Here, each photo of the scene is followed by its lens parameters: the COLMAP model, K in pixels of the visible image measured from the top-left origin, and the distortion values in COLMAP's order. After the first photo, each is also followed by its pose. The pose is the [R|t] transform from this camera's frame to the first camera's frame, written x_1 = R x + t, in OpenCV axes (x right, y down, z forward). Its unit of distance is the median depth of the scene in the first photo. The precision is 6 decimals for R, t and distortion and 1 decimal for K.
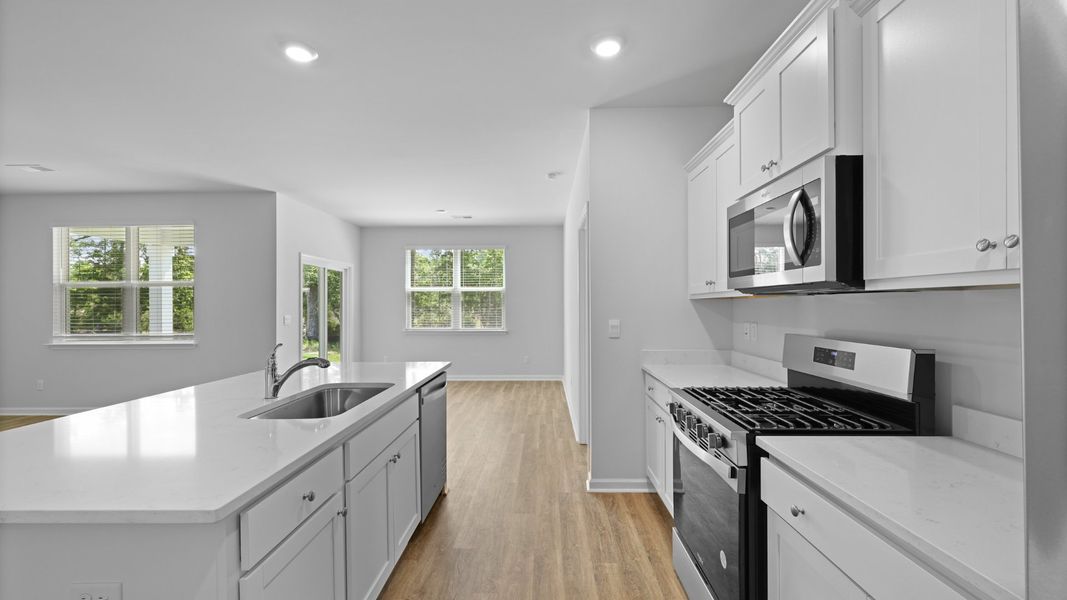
lens RADIAL K [[430.6, 0, 533.6], [0, 430.6, 303.5], [0, 0, 1]] dist [0.000550, 0.000029]
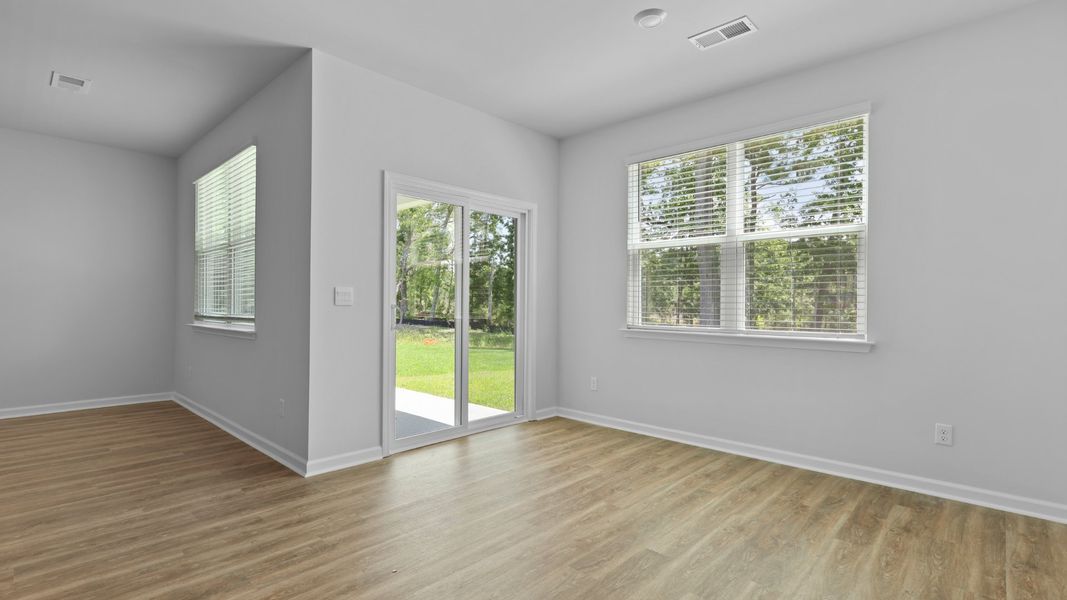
lens RADIAL K [[499.1, 0, 533.4], [0, 499.1, 303.2], [0, 0, 1]] dist [0.001339, 0.000418]
pose [[0.745429, 0.007400, -0.666544, 0.005635], [-0.005724, 0.999973, 0.004700, 0.044377], [0.666560, 0.000312, 0.745451, 0.718759]]
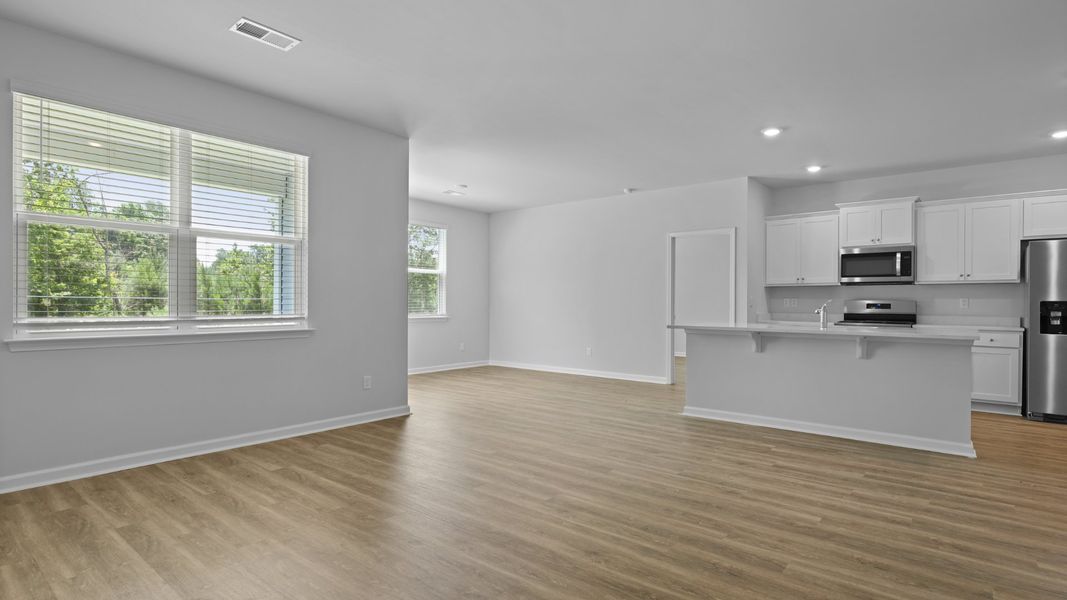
lens RADIAL K [[536.3, 0, 533.5], [0, 536.3, 300.0], [0, 0, 1]] dist [0.003308, 0.000586]
pose [[0.616495, 0.014812, 0.787219, -1.226279], [-0.013317, 0.999876, -0.008384, 0.047854], [-0.787246, -0.005314, 0.616616, 0.190459]]
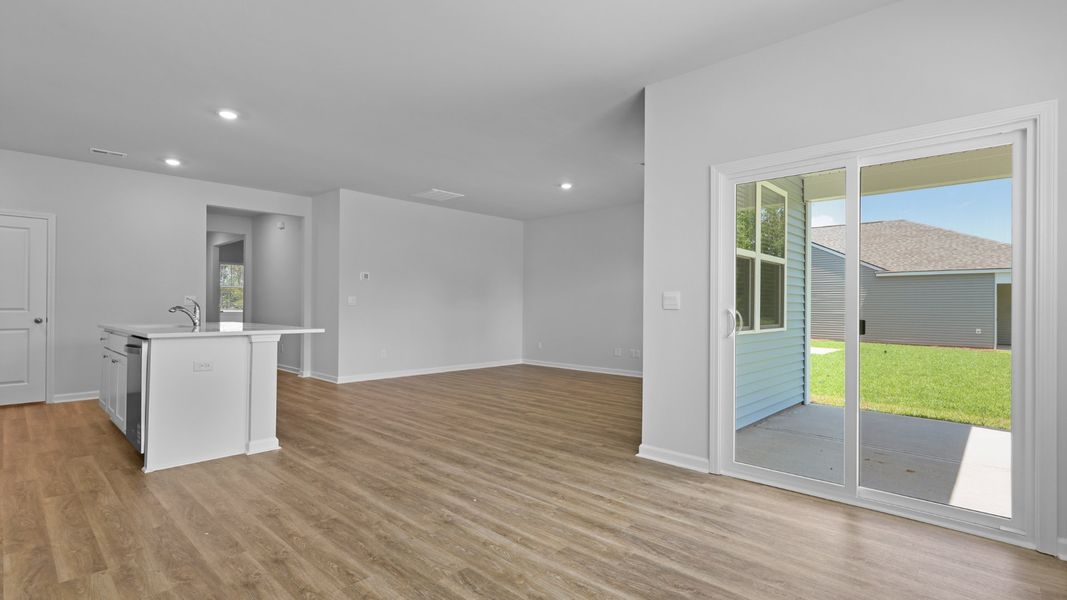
lens RADIAL K [[499.1, 0, 533.4], [0, 499.1, 303.2], [0, 0, 1]] dist [0.001339, 0.000418]
pose [[-0.667179, -0.004288, -0.744885, 0.025284], [-0.000051, 0.999984, -0.005711, 0.046709], [0.744897, -0.003772, -0.667169, 1.330220]]
